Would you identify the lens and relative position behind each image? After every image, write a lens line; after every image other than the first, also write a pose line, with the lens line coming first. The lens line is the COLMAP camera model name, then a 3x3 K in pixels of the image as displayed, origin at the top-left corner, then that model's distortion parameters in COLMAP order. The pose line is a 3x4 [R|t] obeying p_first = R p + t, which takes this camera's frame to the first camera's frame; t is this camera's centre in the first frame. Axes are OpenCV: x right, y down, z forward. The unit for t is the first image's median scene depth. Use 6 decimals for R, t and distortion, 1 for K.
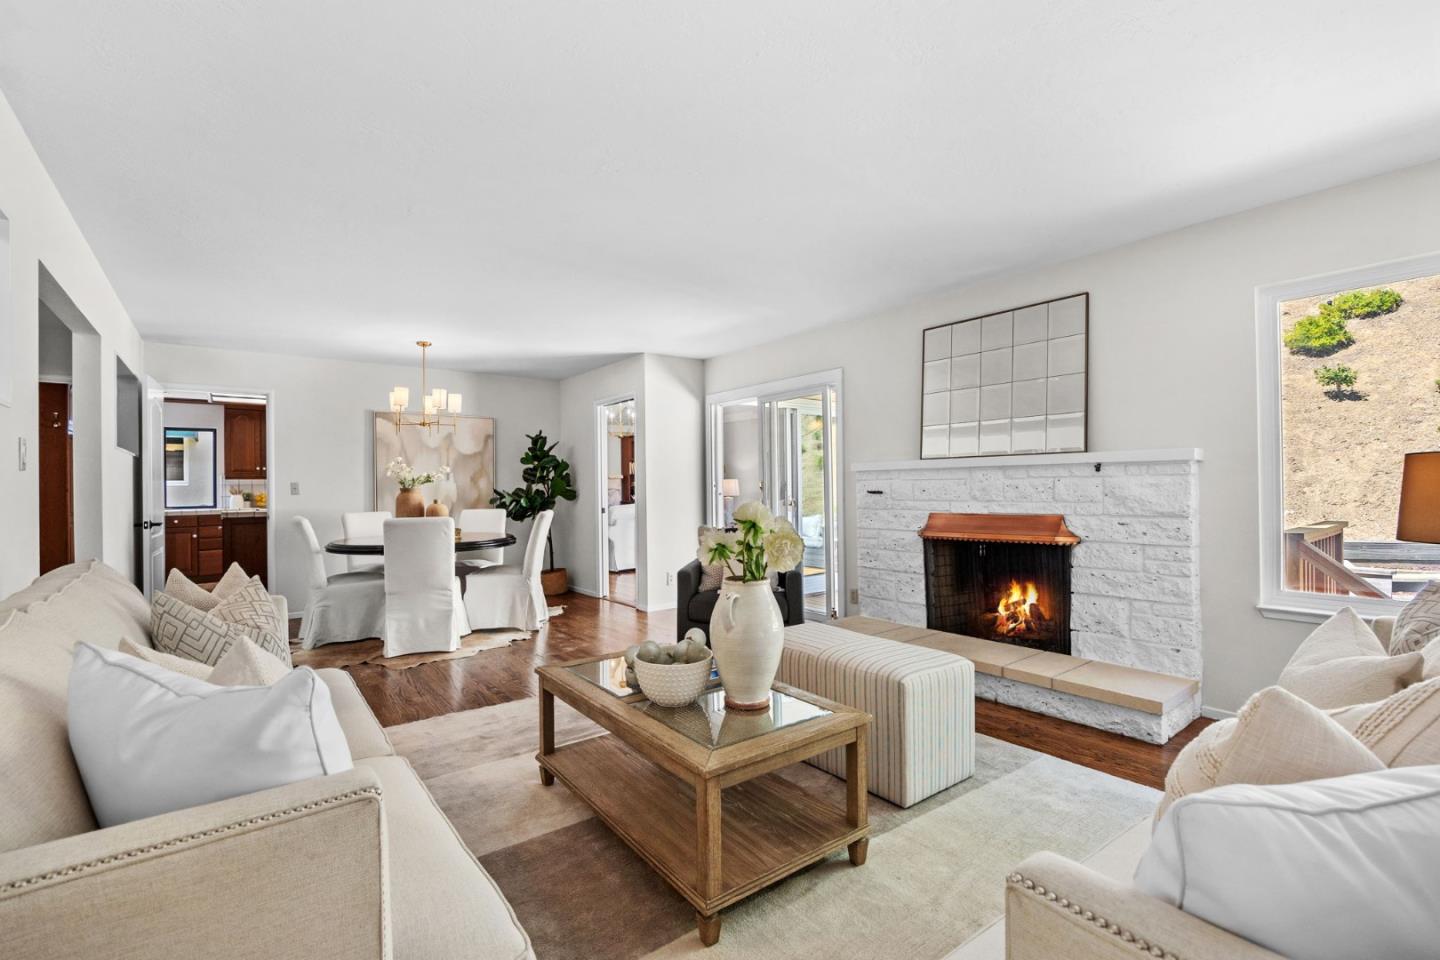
lens RADIAL K [[758.3, 0, 720.9], [0, 758.3, 487.2], [0, 0, 1]] dist [-0.003416, -0.001347]
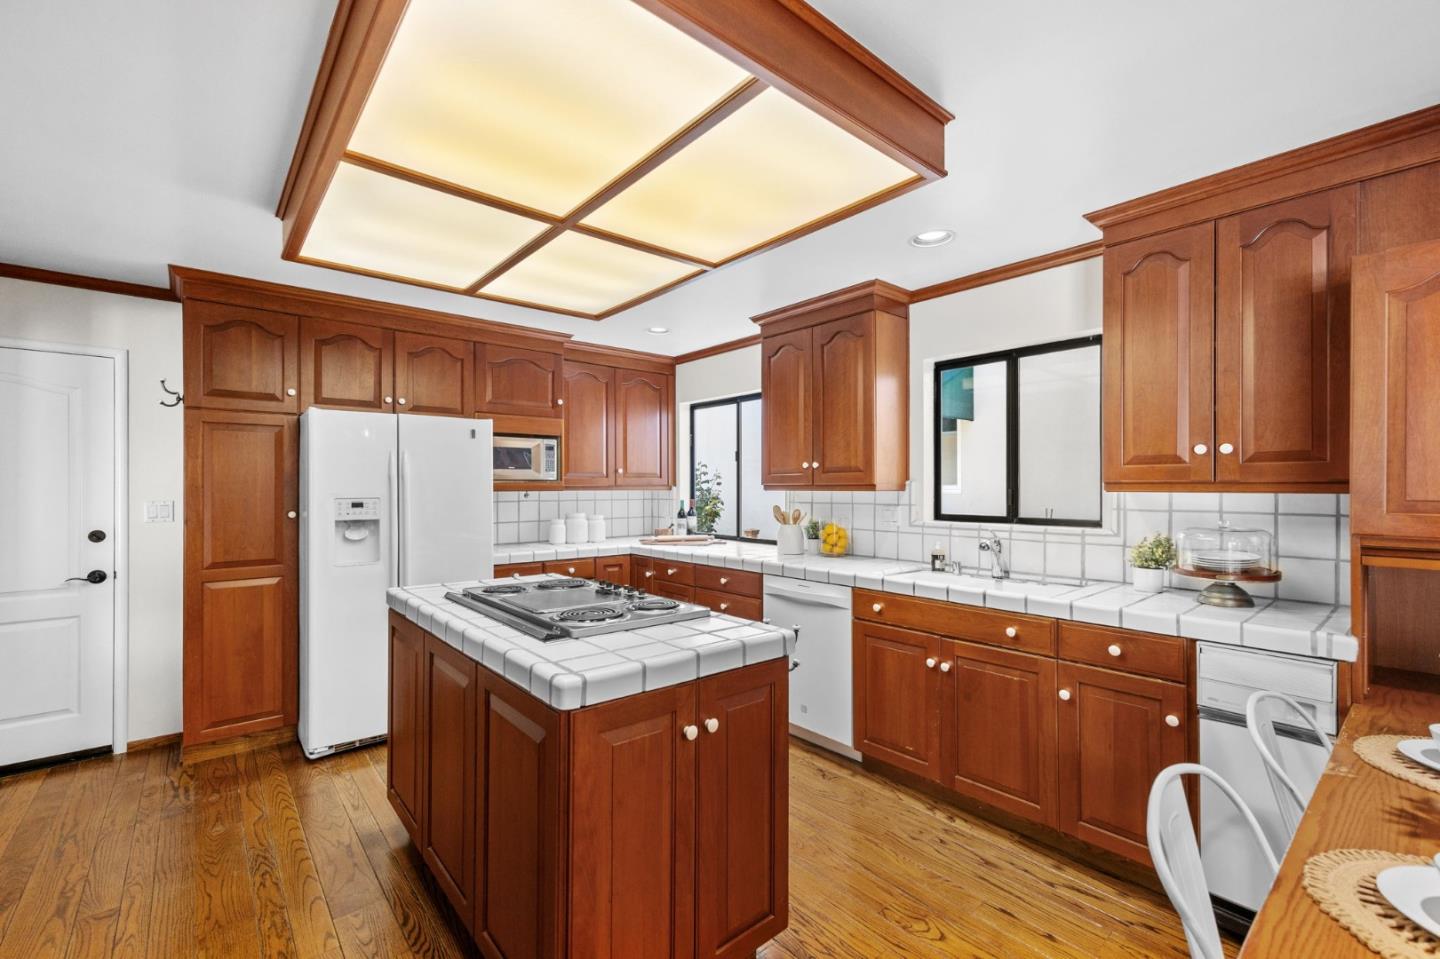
lens RADIAL K [[612.8, 0, 717.5], [0, 612.8, 486.4], [0, 0, 1]] dist [0.009753, -0.000229]
pose [[0.127779, 0.011864, -0.991732, -0.544990], [-0.001604, 0.999930, 0.011756, -0.032573], [0.991801, 0.000089, 0.127789, 1.761991]]
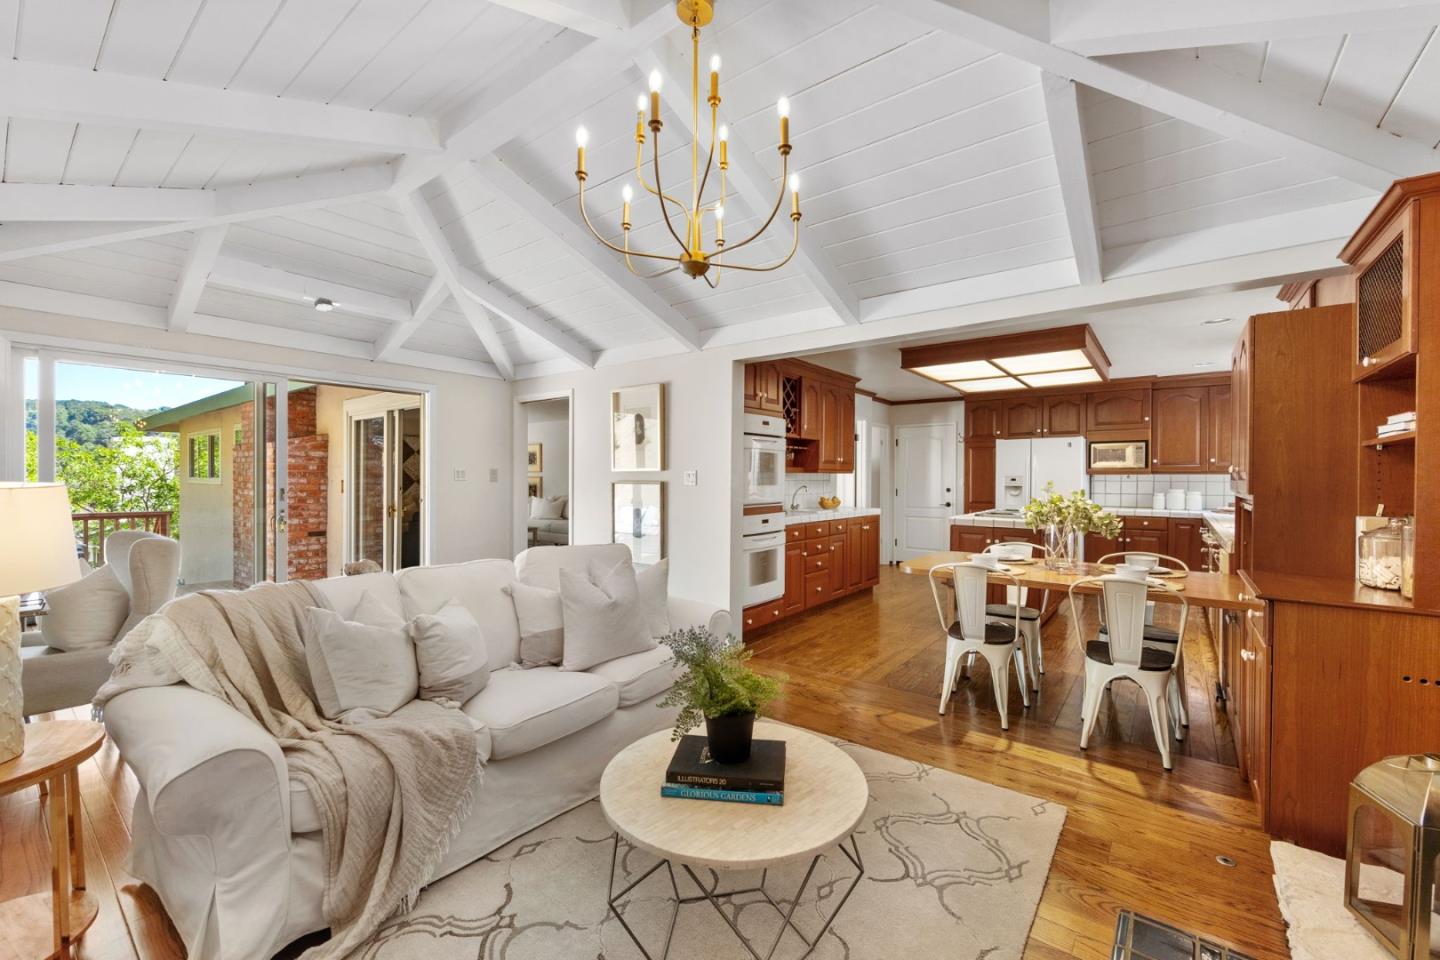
lens RADIAL K [[587.0, 0, 720.2], [0, 587.0, 486.7], [0, 0, 1]] dist [-0.004064, -0.000251]
pose [[-0.944599, 0.015458, -0.327862, -0.125986], [0.008588, 0.999712, 0.022392, -0.026404], [0.328114, 0.018336, -0.944460, 2.515113]]
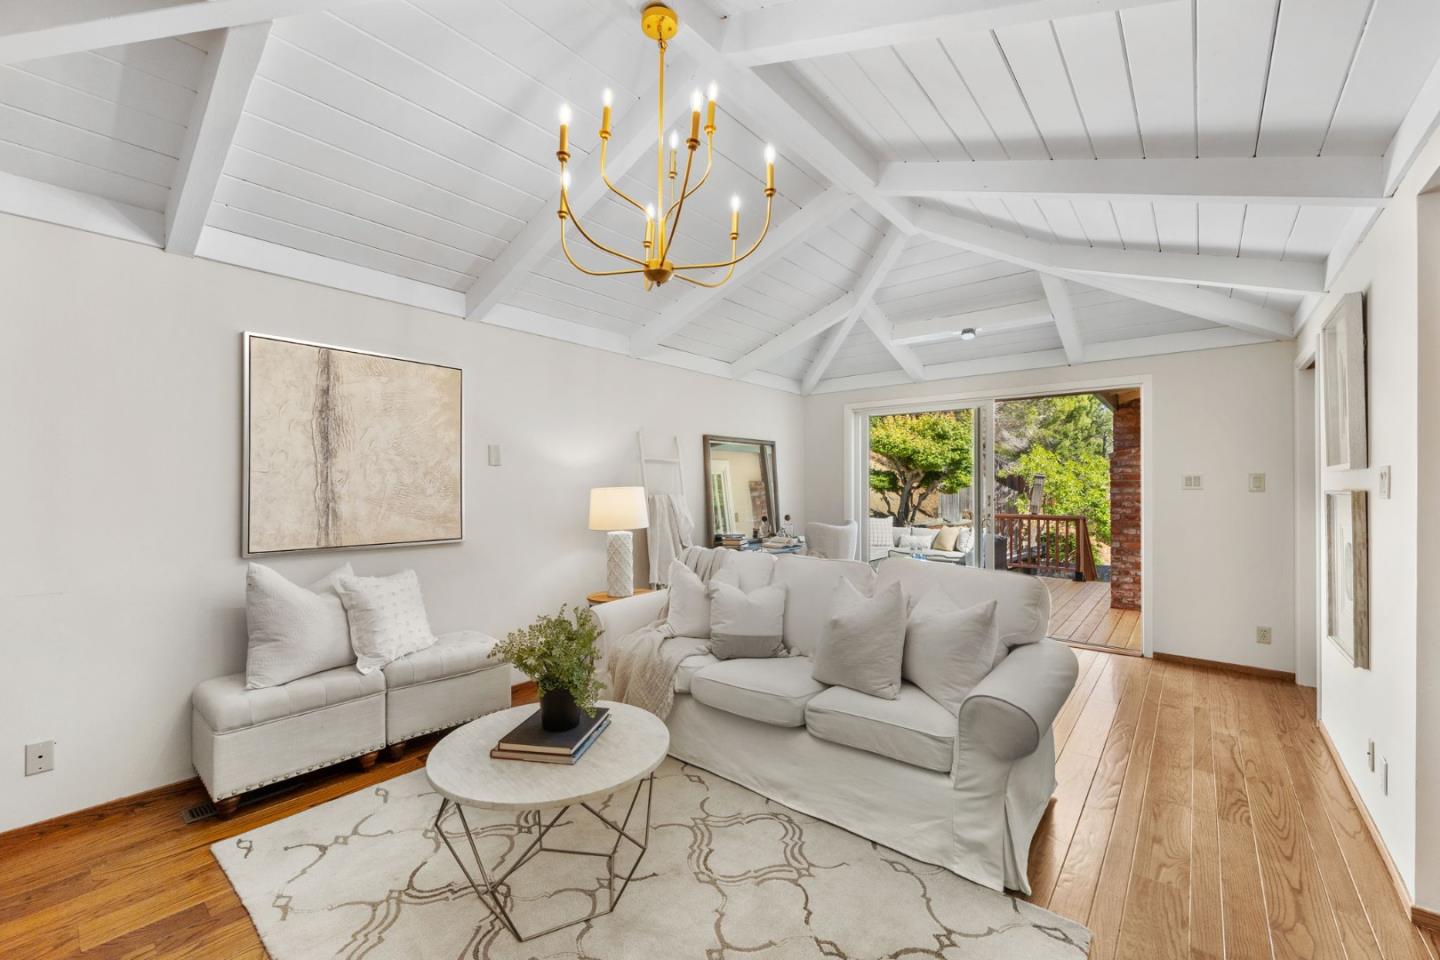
lens RADIAL K [[582.4, 0, 720.0], [0, 582.4, 480.0], [0, 0, 1]] dist [-0.001512, -0.000180]
pose [[-0.298115, 0.022557, 0.954263, -0.585414], [0.005464, 0.999745, -0.021925, -0.017036], [-0.954514, -0.001322, -0.298162, 2.239744]]
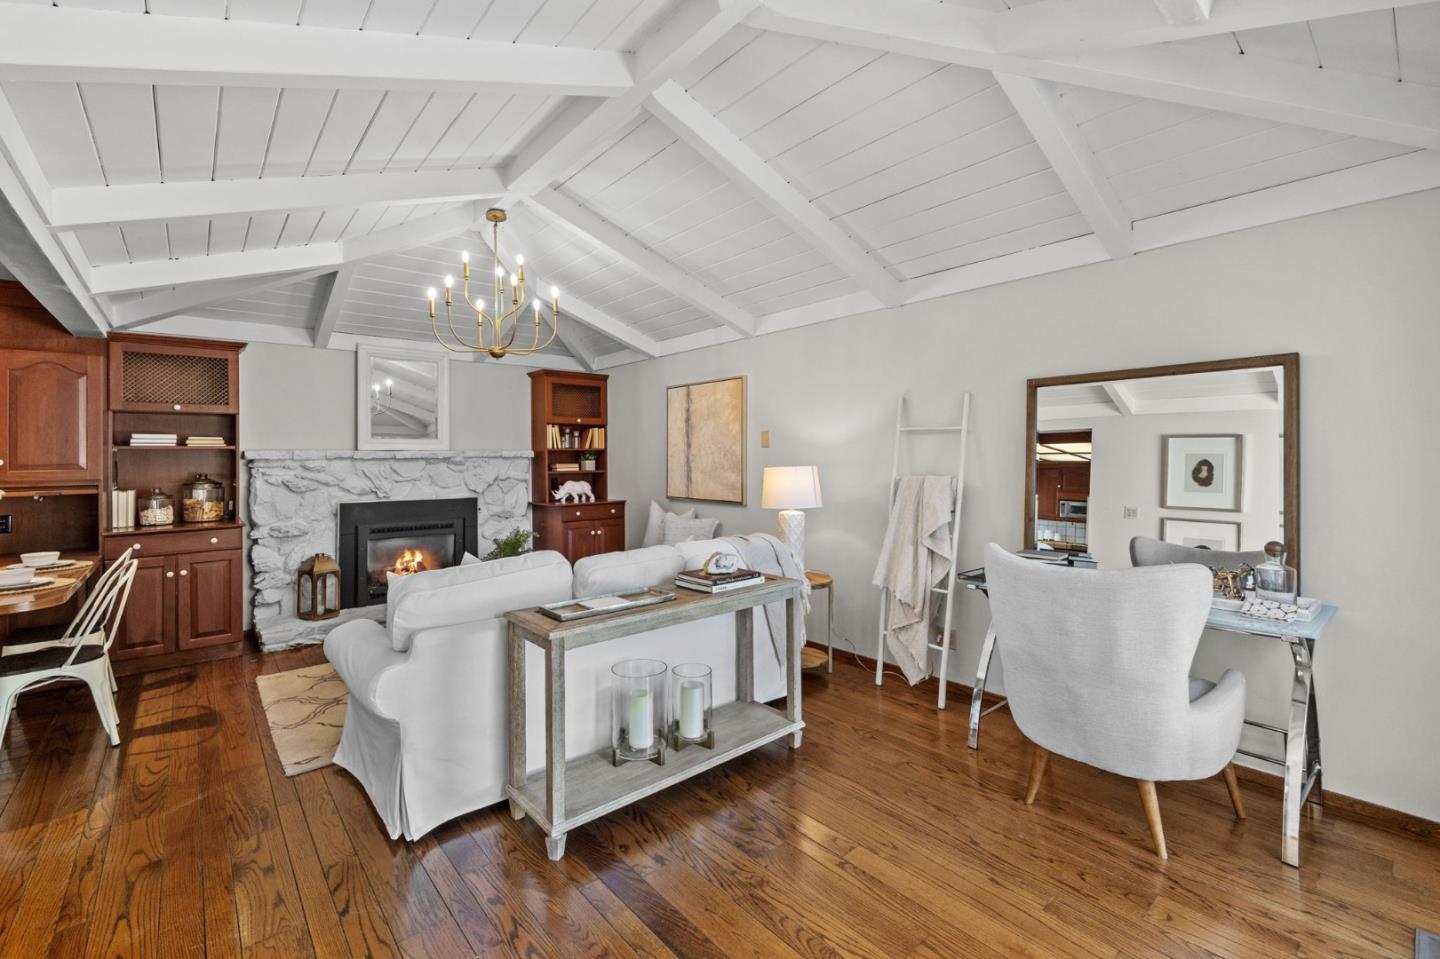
lens RADIAL K [[616.0, 0, 690.6], [0, 616.0, 453.7], [0, 0, 1]] dist [-0.001179, 0.000001]
pose [[0.994056, 0.004052, 0.108798, -0.084312], [-0.003482, 0.999979, -0.005432, -0.035217], [-0.108817, 0.005021, 0.994049, 1.444446]]
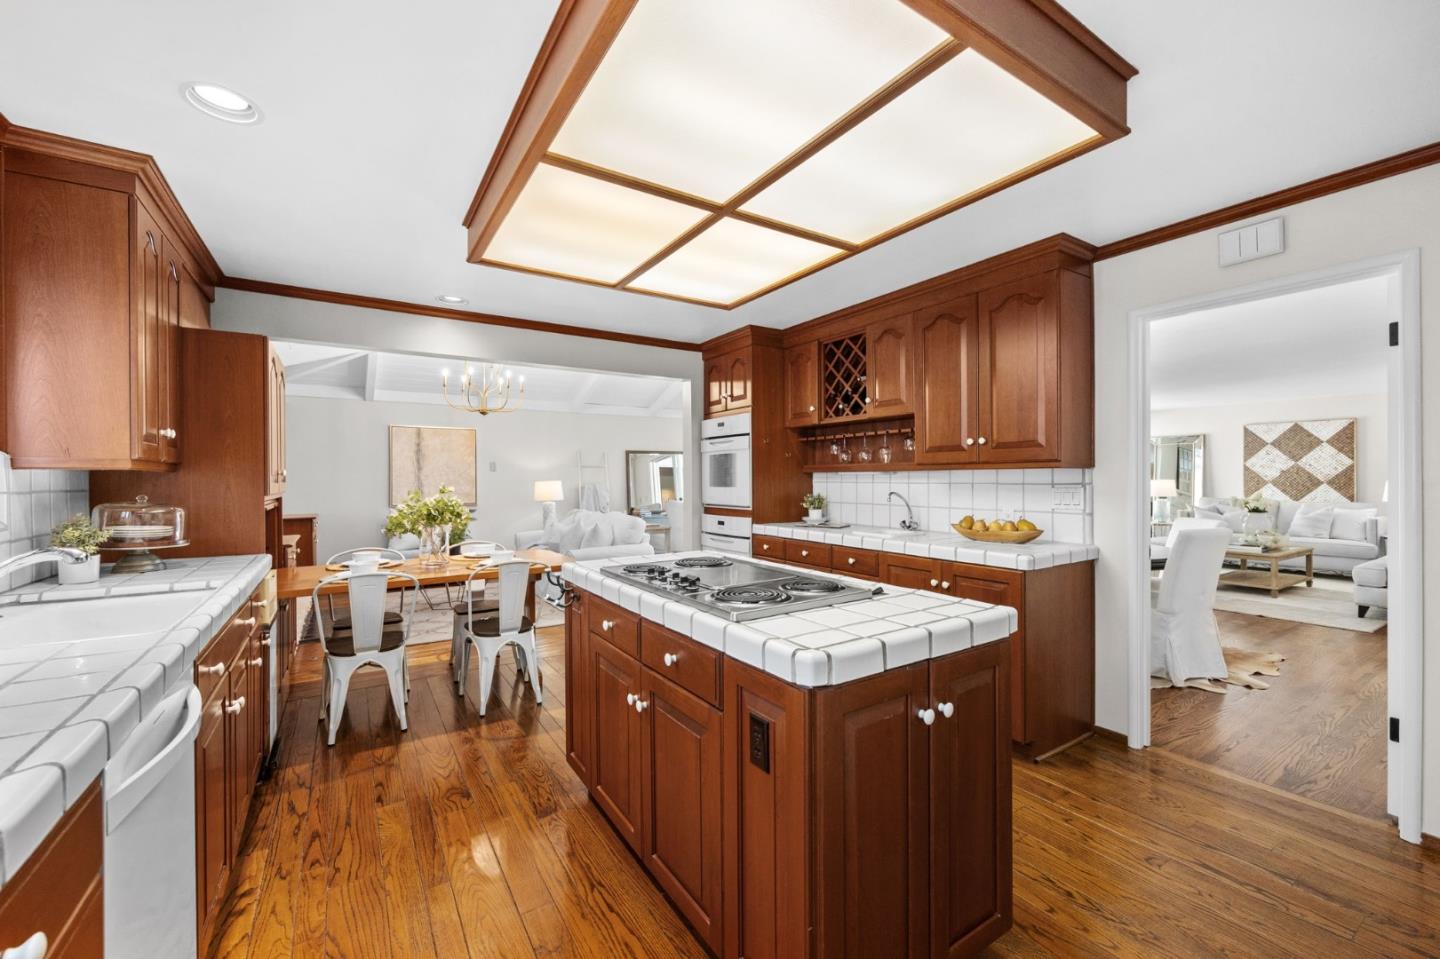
lens RADIAL K [[582.4, 0, 720.0], [0, 582.4, 479.5], [0, 0, 1]] dist [-0.001512, -0.000180]
pose [[0.003473, 0.009850, 0.999945, -1.329701], [0.006243, 0.999932, -0.009872, -0.011001], [-0.999974, 0.006277, 0.003411, 1.718477]]
